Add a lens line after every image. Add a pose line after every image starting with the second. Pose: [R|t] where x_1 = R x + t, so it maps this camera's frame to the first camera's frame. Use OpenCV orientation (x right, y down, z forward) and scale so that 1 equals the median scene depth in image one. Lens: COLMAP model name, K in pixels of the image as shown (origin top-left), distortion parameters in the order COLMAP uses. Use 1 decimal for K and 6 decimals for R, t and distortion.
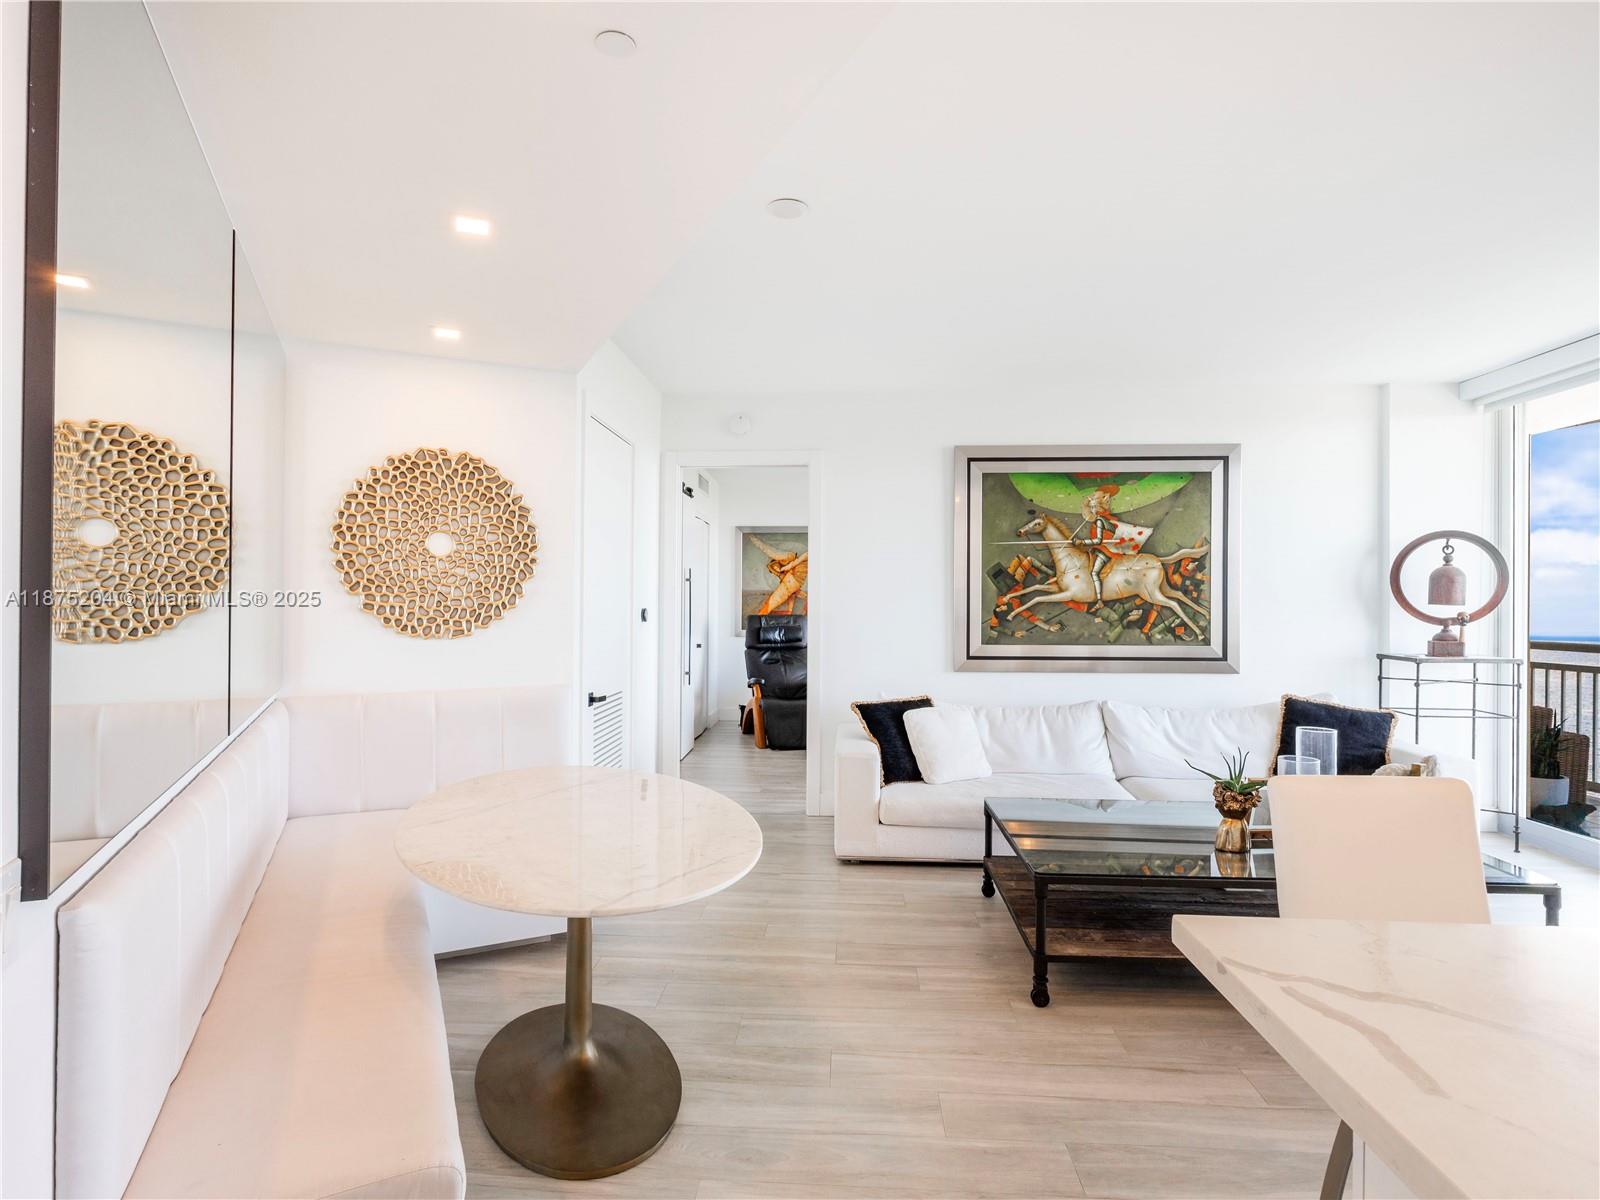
lens RADIAL K [[829.0, 0, 799.1], [0, 829.0, 602.0], [0, 0, 1]] dist [-0.004468, 0.000045]
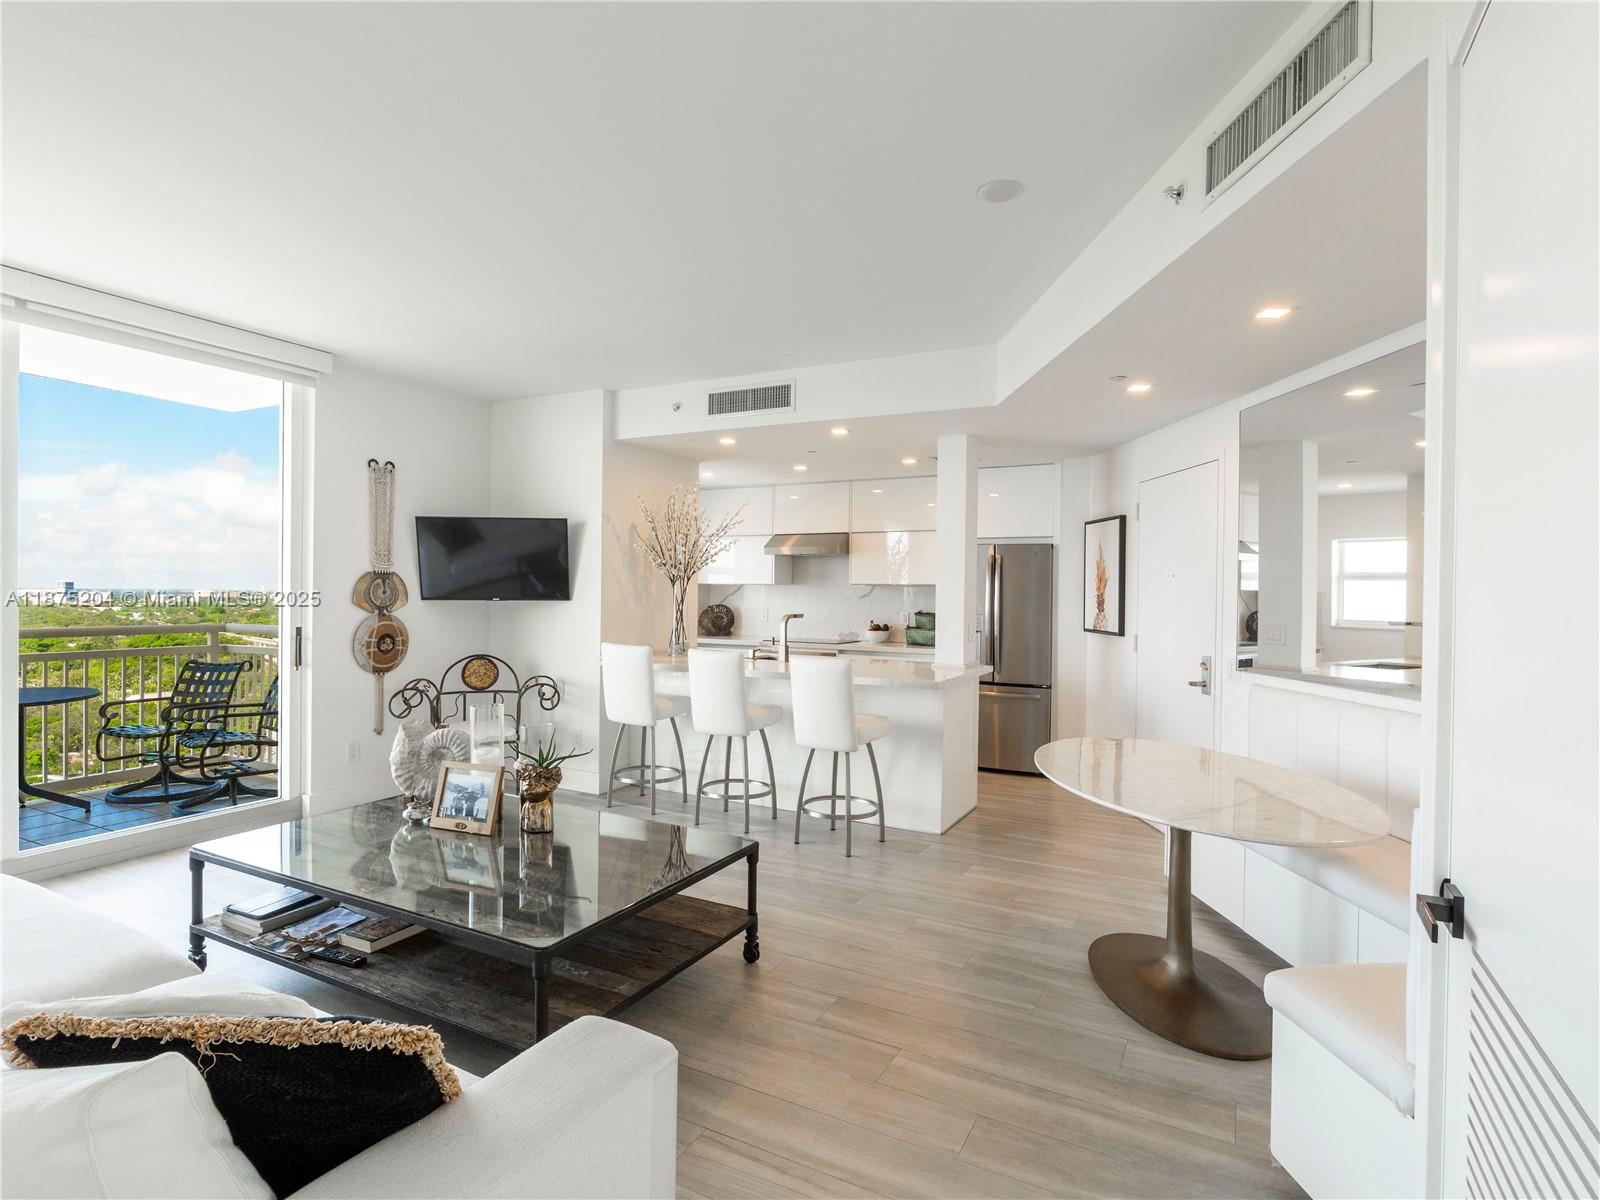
lens RADIAL K [[829.0, 0, 798.0], [0, 829.0, 601.5], [0, 0, 1]] dist [-0.004468, 0.000045]
pose [[-0.908651, -0.022919, 0.416927, -0.115292], [-0.017868, 0.999712, 0.016014, -0.004113], [-0.417174, 0.007101, -0.908799, 1.071169]]
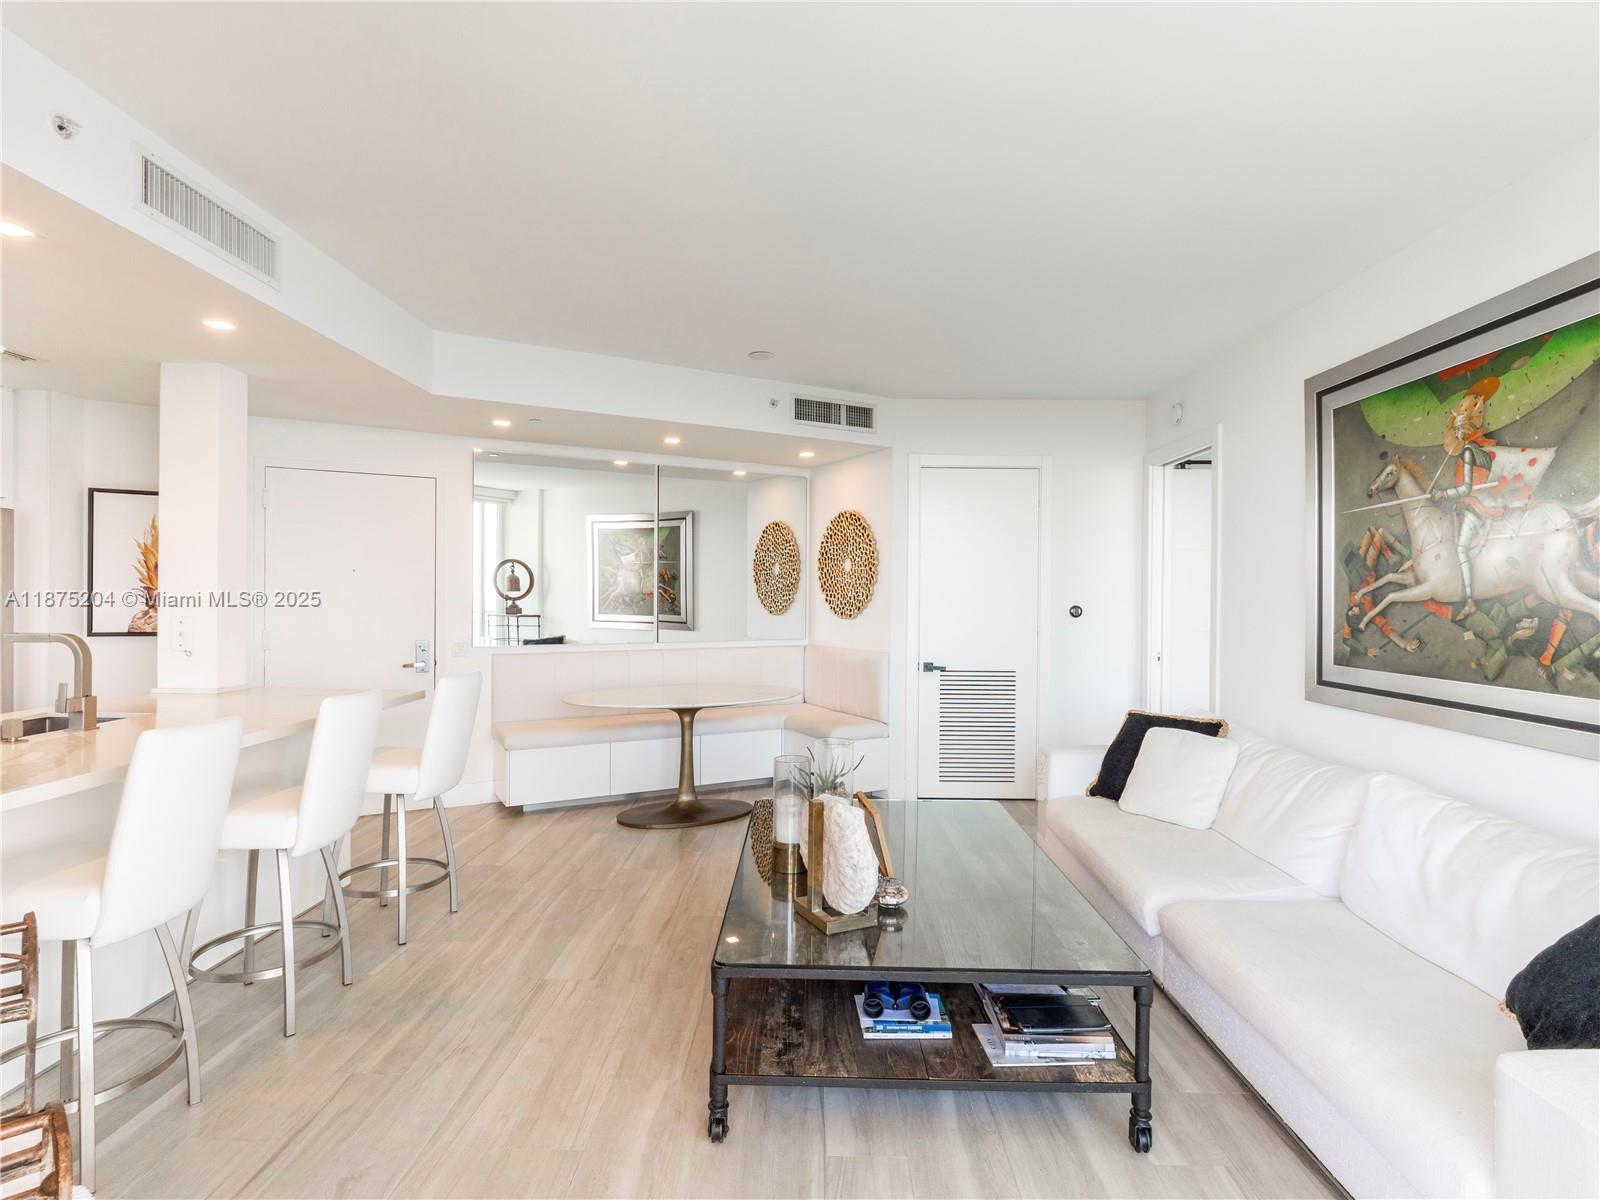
lens RADIAL K [[829.0, 0, 803.1], [0, 829.0, 600.8], [0, 0, 1]] dist [-0.004468, 0.000045]
pose [[0.049870, 0.002777, -0.998752, 0.880719], [-0.011169, 0.999935, 0.002223, 0.002948], [0.998693, 0.011044, 0.049898, 0.544427]]
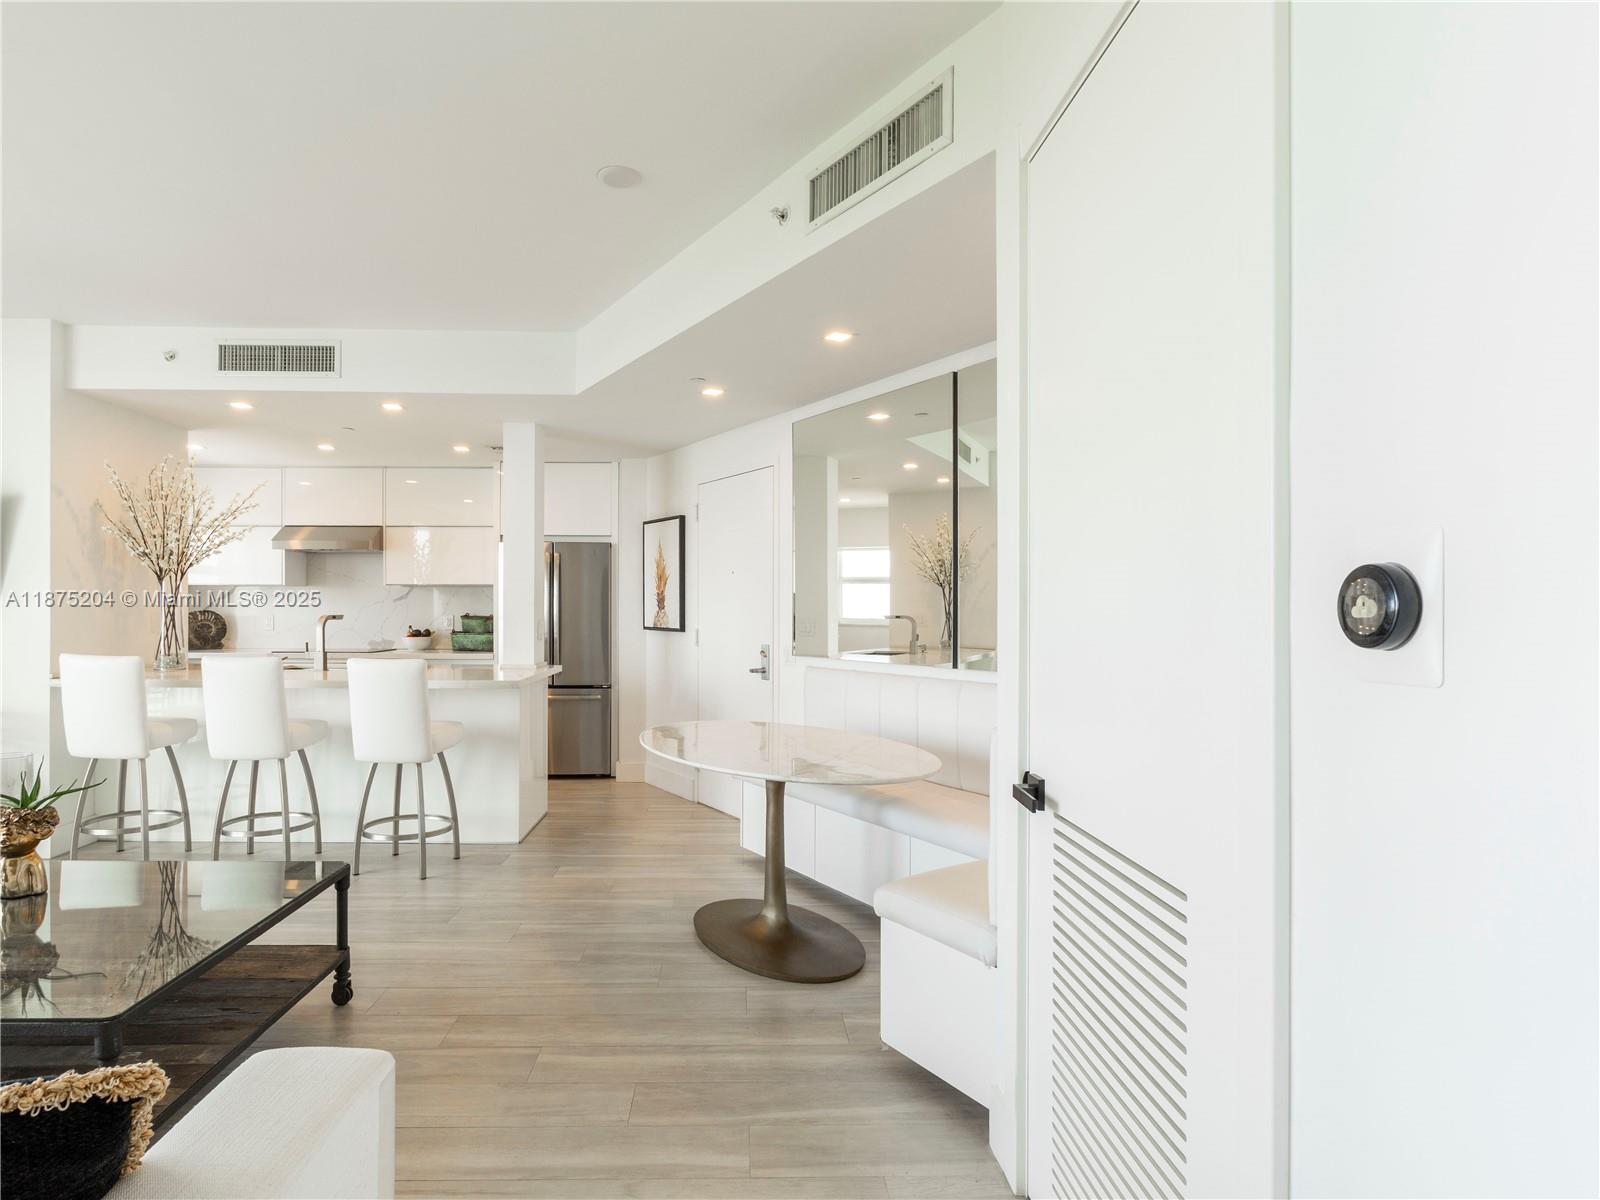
lens RADIAL K [[877.1, 0, 750.6], [0, 877.1, 613.3], [0, 0, 1]] dist [-0.003491, -0.000003]
pose [[-0.996783, -0.010105, -0.079507, -0.049160], [-0.010635, 0.999924, 0.006246, 0.016448], [0.079438, 0.007072, -0.996815, 1.106235]]
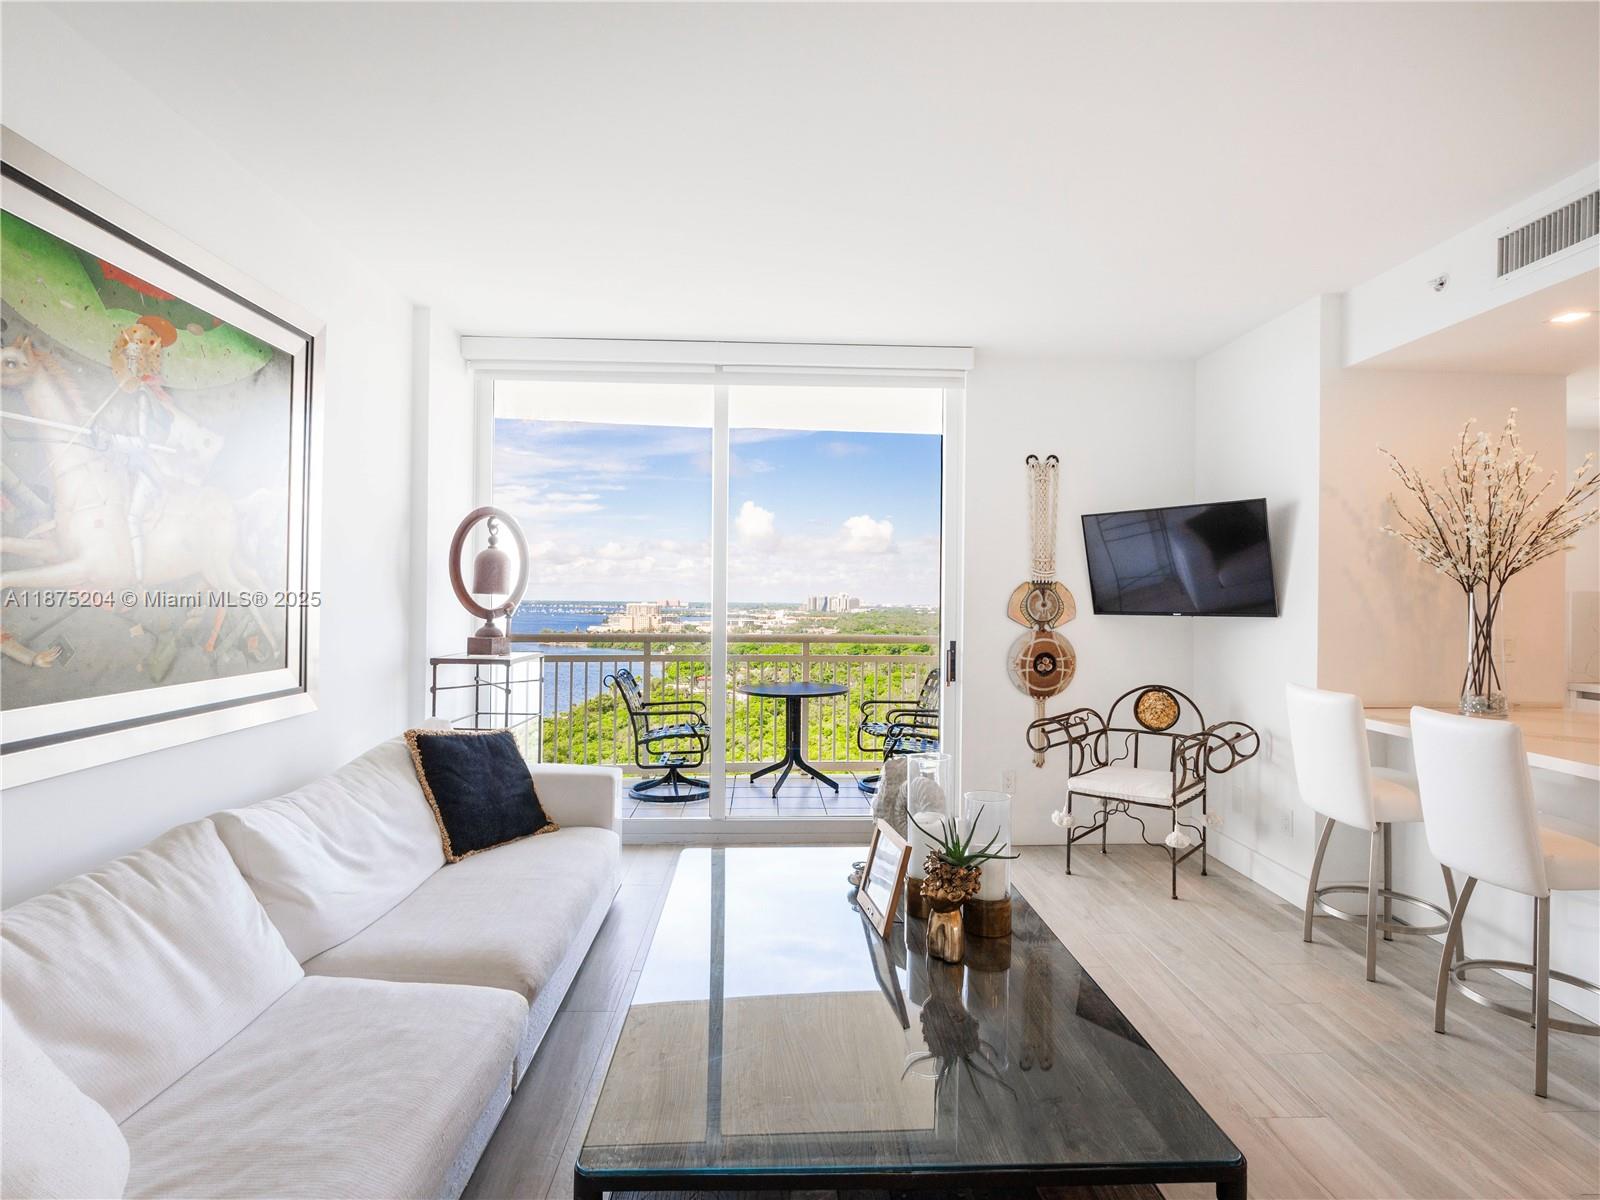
lens RADIAL K [[829.0, 0, 796.6], [0, 829.0, 597.3], [0, 0, 1]] dist [-0.004468, 0.000045]
pose [[-0.096029, -0.005993, 0.995361, -0.089880], [-0.009128, 0.999945, 0.005140, -0.000481], [-0.995337, -0.008592, -0.096078, 0.710726]]
